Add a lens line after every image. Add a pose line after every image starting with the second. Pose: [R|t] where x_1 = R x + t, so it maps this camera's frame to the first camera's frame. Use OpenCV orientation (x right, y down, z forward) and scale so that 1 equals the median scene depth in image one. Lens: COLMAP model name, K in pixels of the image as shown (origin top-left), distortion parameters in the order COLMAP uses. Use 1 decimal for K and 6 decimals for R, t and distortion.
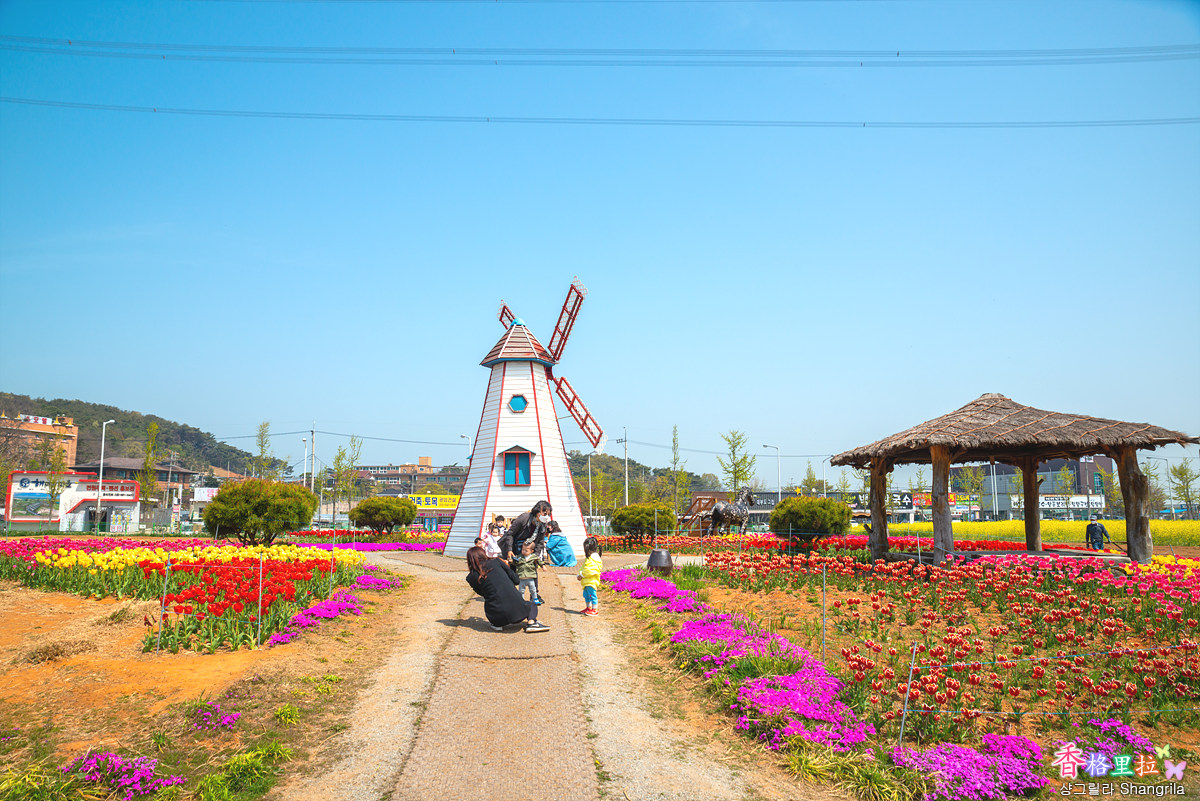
lens RADIAL K [[831.2, 0, 592.4], [0, 831.2, 396.7], [0, 0, 1]] dist [-0.126470, 0.088911]
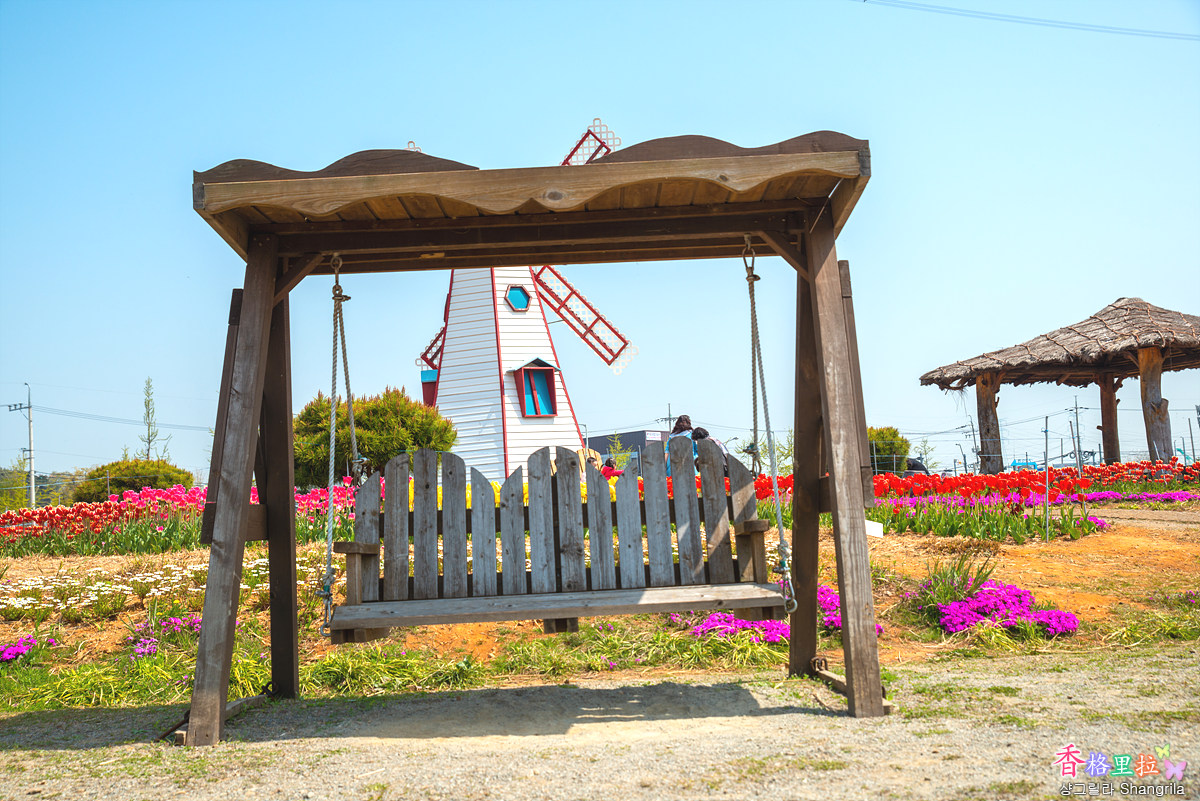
lens RADIAL K [[1329.4, 0, 600.0], [0, 1329.4, 409.0], [0, 0, 1]] dist [0.004565, 0.000000]
pose [[0.846548, -0.006244, 0.532276, -0.610118], [-0.017858, 0.999035, 0.040122, 0.053888], [-0.532013, -0.043471, 0.845619, 0.044780]]
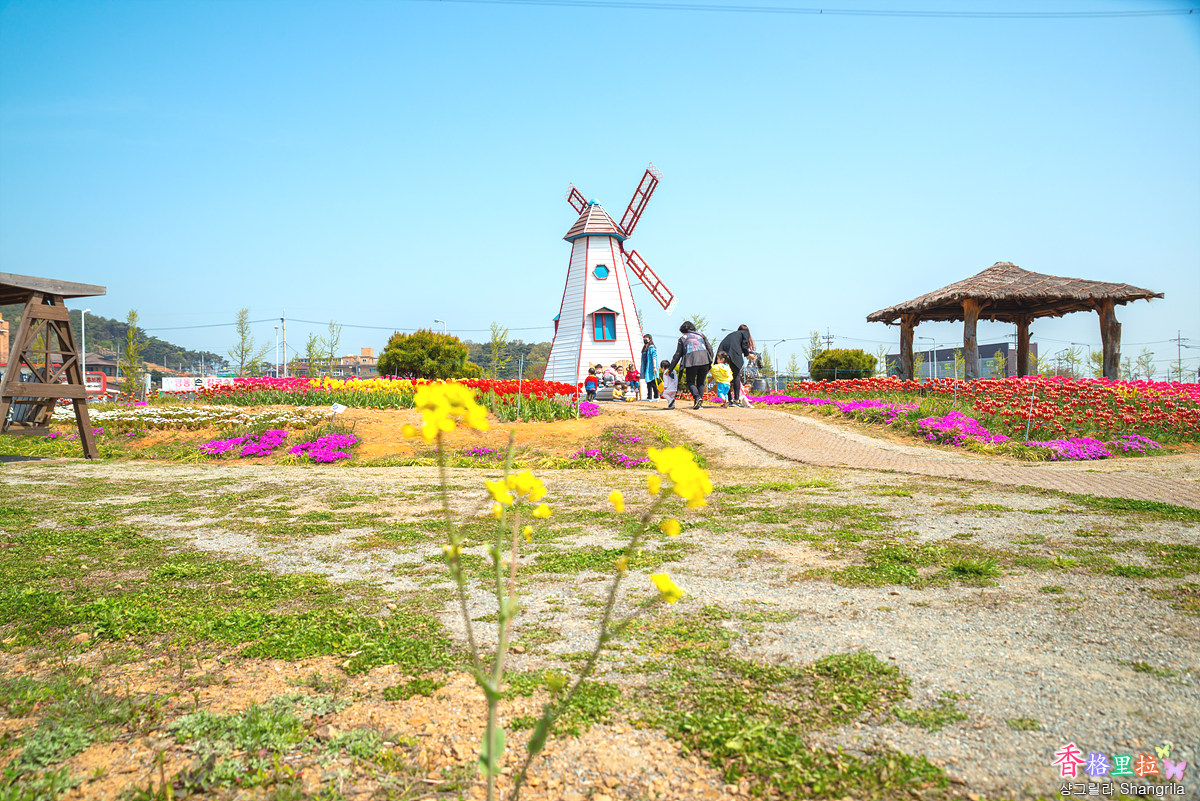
lens RADIAL K [[831.2, 0, 589.6], [0, 831.2, 400.5], [0, 0, 1]] dist [-0.126470, 0.088911]
pose [[0.996998, -0.012637, 0.076387, -0.197856], [0.002195, 0.990807, 0.135266, 0.029878], [-0.077394, -0.134692, 0.987860, -0.181538]]
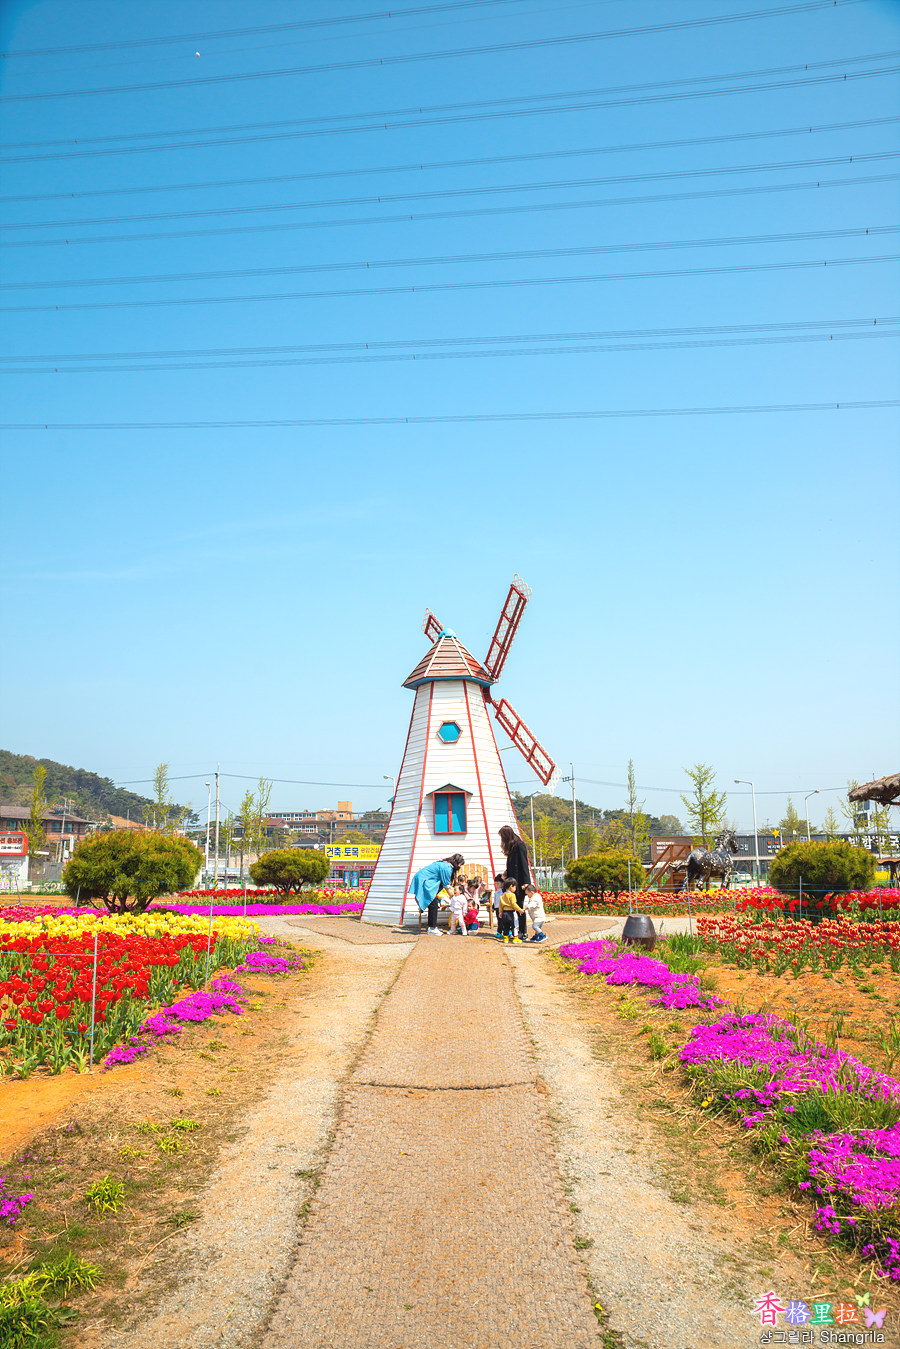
lens RADIAL K [[934.5, 0, 454.6], [0, 934.5, 670.9], [0, 0, 1]] dist [-0.126470, 0.088911]
pose [[0.996401, -0.026070, -0.080658, -0.009095], [0.020803, 0.997638, -0.065458, 0.008390], [0.082174, 0.063545, 0.994590, 0.086422]]
